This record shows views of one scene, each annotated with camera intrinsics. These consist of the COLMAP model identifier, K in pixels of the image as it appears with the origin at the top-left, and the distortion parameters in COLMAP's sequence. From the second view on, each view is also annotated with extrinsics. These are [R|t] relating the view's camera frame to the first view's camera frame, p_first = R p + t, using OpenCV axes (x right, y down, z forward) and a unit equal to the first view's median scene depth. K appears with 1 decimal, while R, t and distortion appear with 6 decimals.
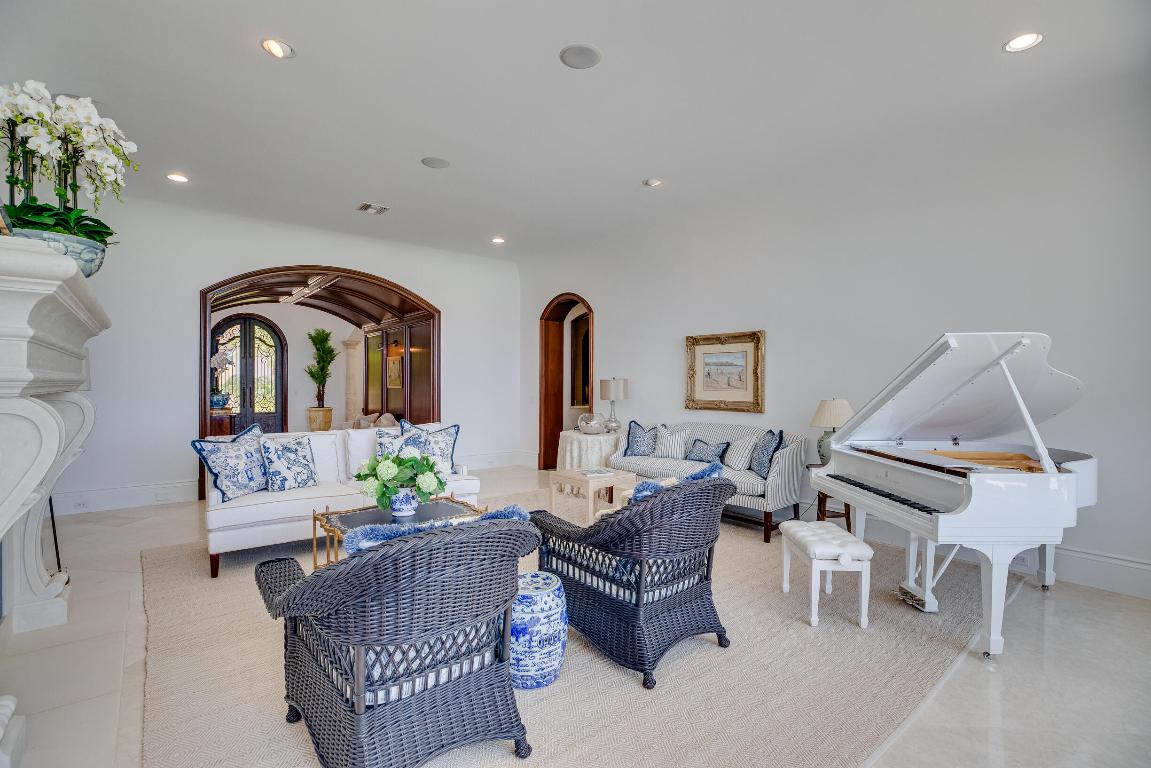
lens RADIAL K [[525.4, 0, 570.0], [0, 525.4, 386.6], [0, 0, 1]] dist [-0.039908, 0.015062]
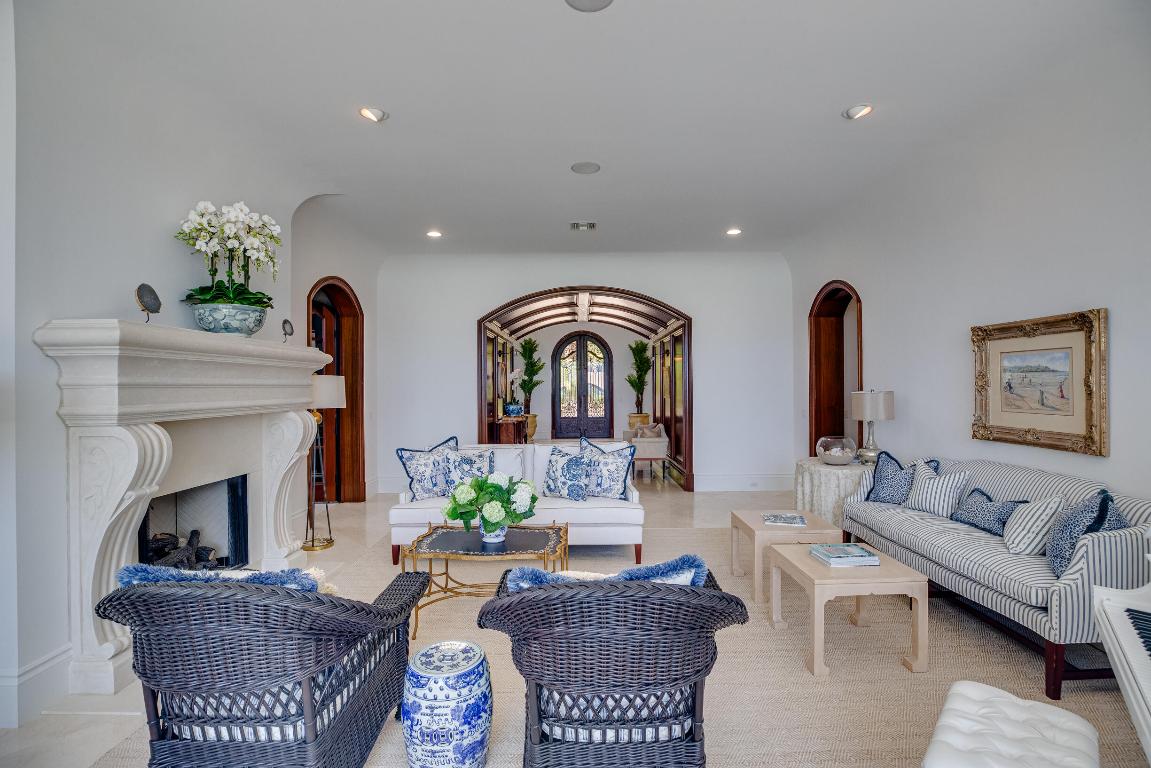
lens RADIAL K [[525.4, 0, 570.0], [0, 525.4, 386.6], [0, 0, 1]] dist [-0.039908, 0.015062]
pose [[0.774194, -0.009546, -0.632877, 0.252657], [0.005736, 0.999951, -0.008066, -0.021084], [0.632923, 0.002615, 0.774211, 0.199713]]
